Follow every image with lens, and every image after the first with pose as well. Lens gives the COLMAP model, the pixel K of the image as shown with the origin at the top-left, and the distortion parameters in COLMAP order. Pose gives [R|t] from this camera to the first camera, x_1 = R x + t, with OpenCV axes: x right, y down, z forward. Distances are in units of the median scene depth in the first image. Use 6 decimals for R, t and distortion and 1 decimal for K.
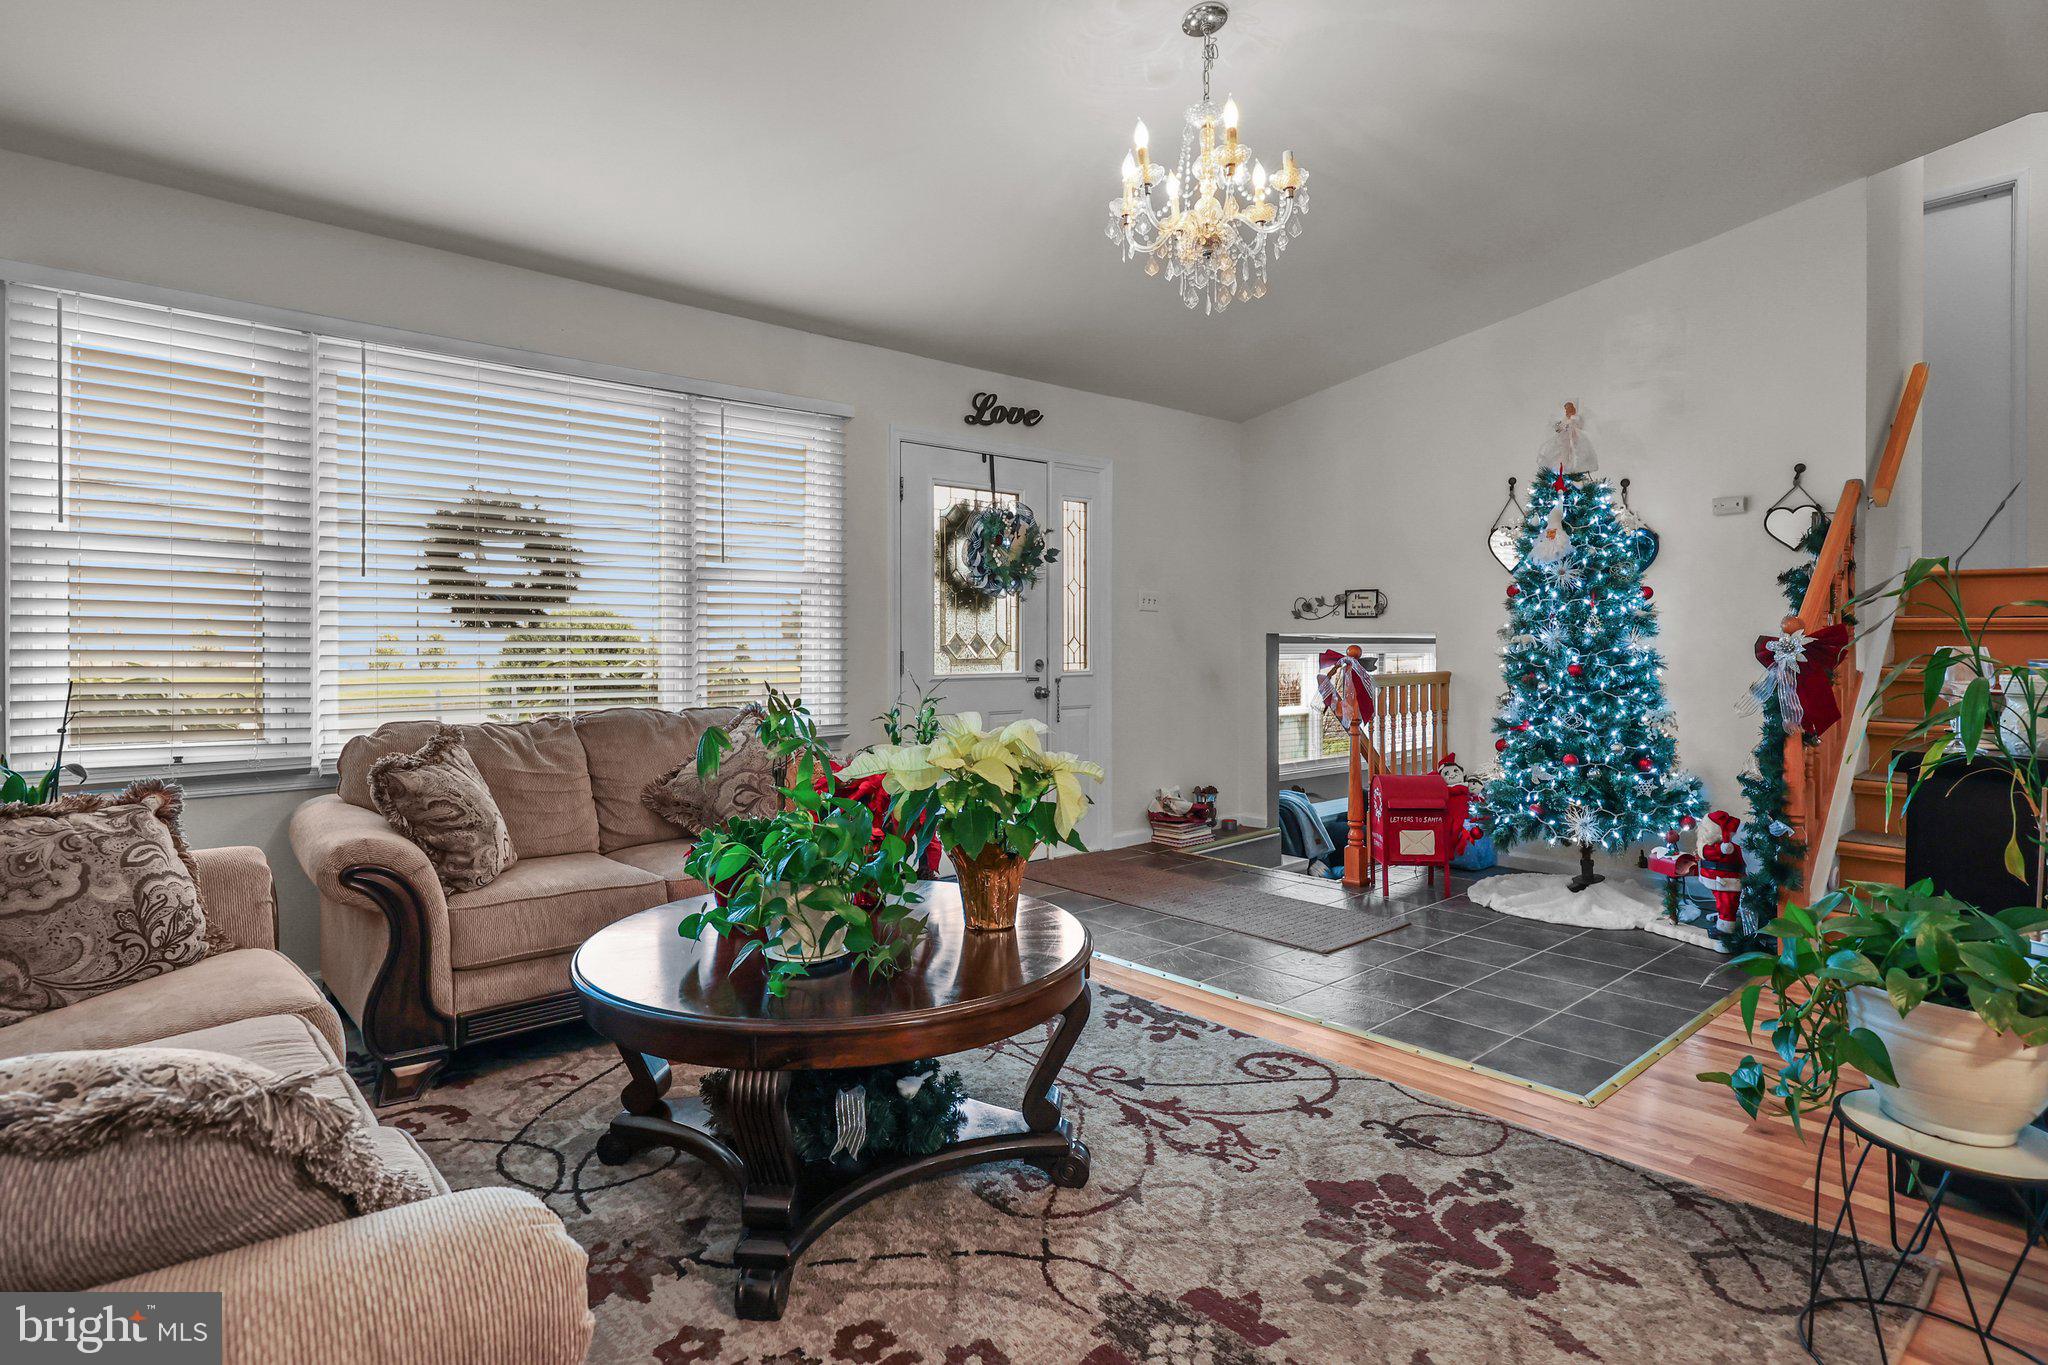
lens RADIAL K [[1077.1, 0, 1022.7], [0, 1077.1, 647.4], [0, 0, 1]] dist [0.001718, 0.001766]
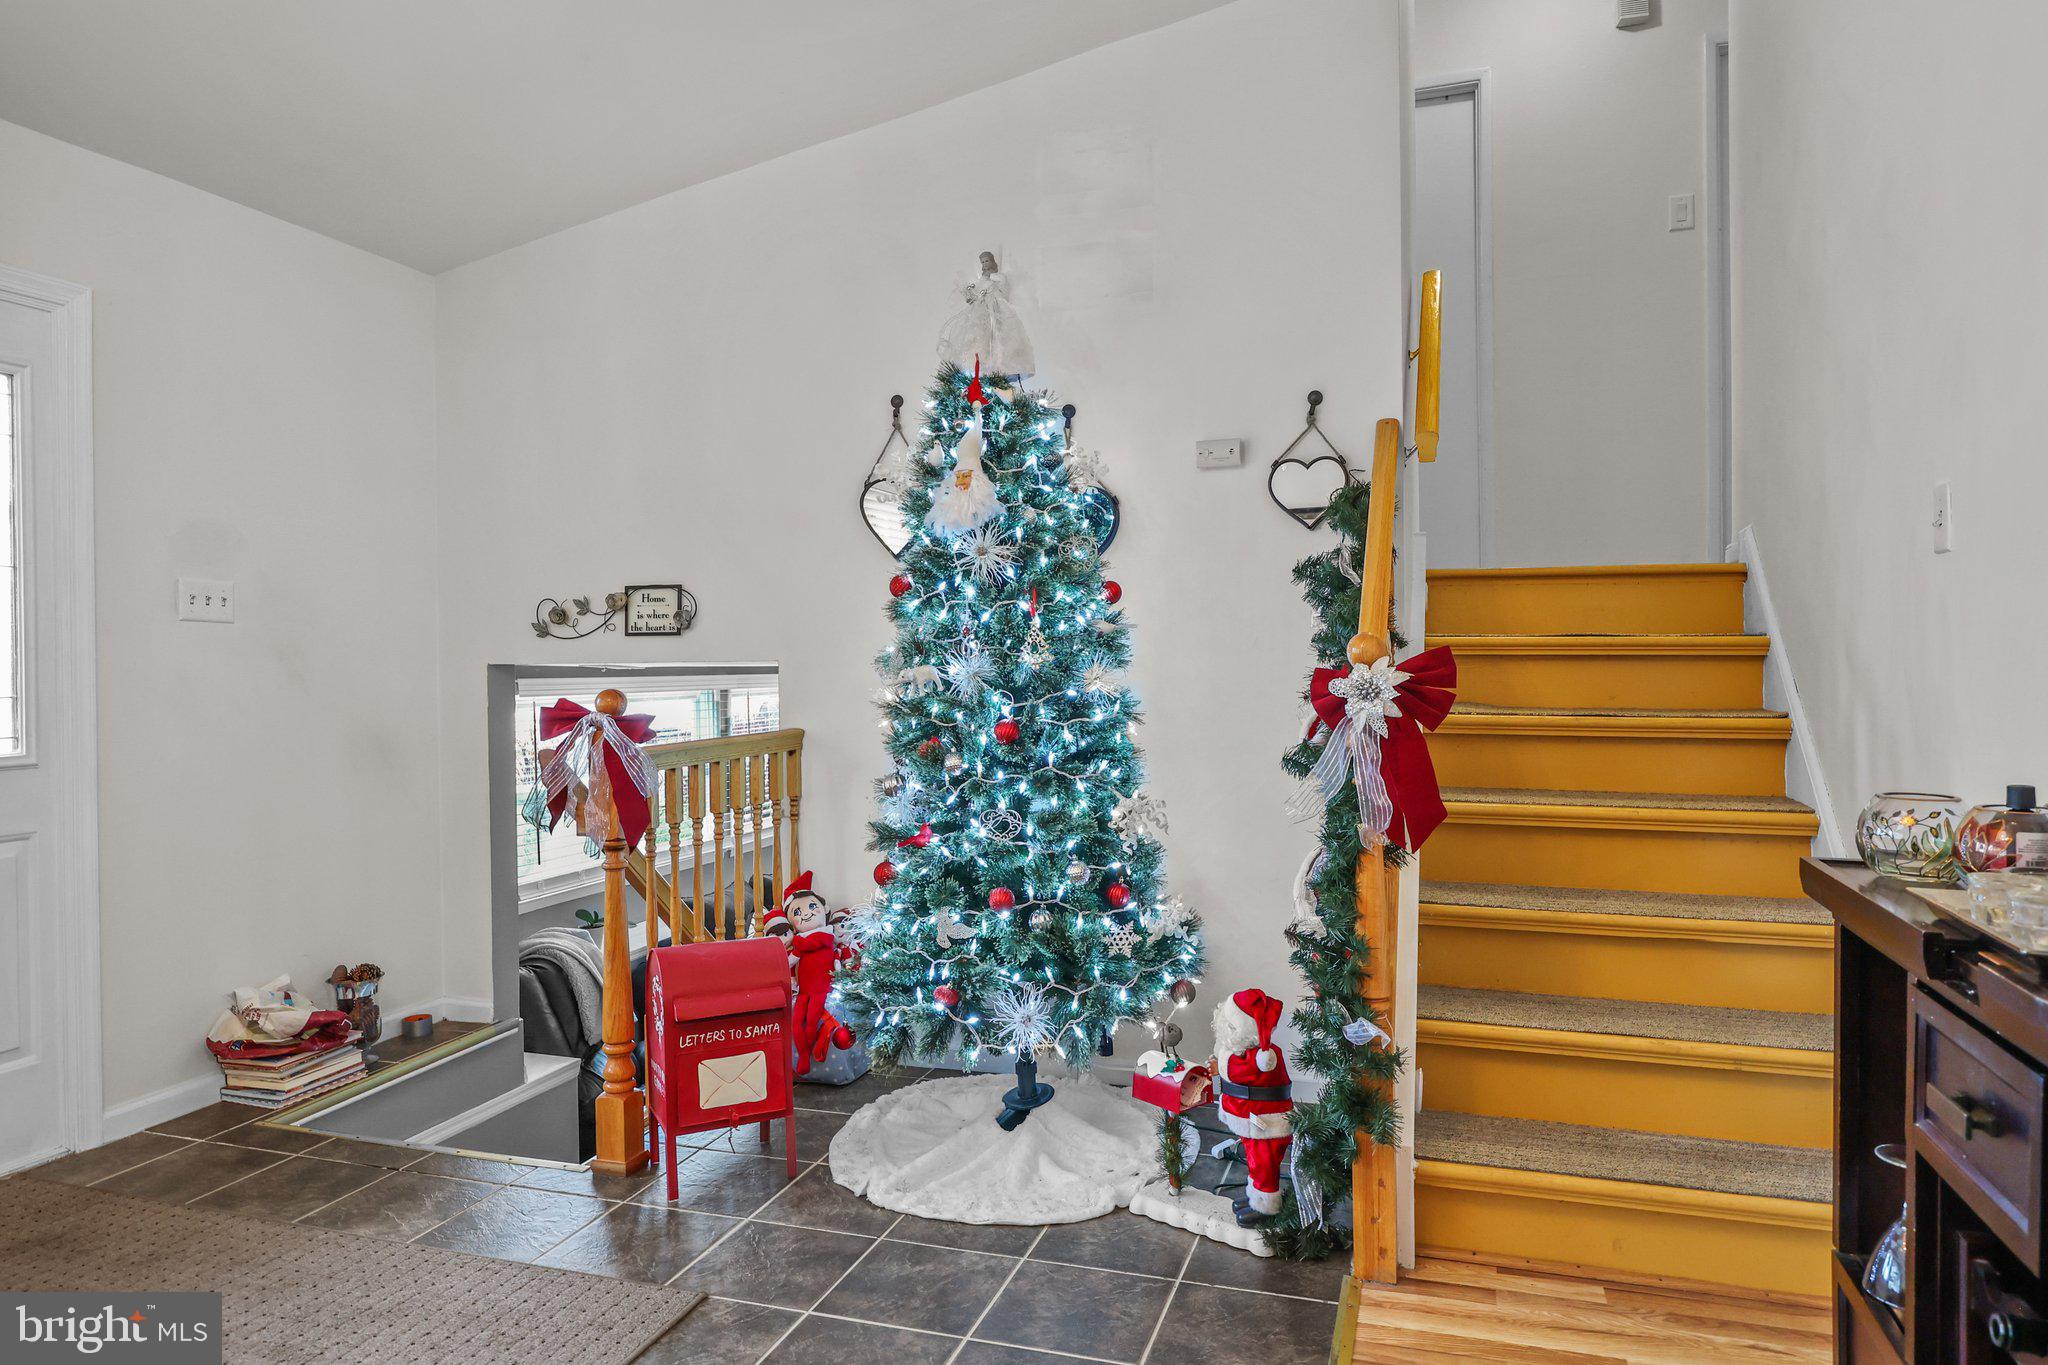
lens RADIAL K [[1308.6, 0, 1025.8], [0, 1308.6, 681.0], [0, 0, 1]] dist [-0.011317, -0.001319]
pose [[0.867703, -0.015109, 0.496853, 0.196417], [0.012493, 0.999885, 0.008587, -0.010070], [-0.496925, -0.001244, 0.867792, 0.428692]]
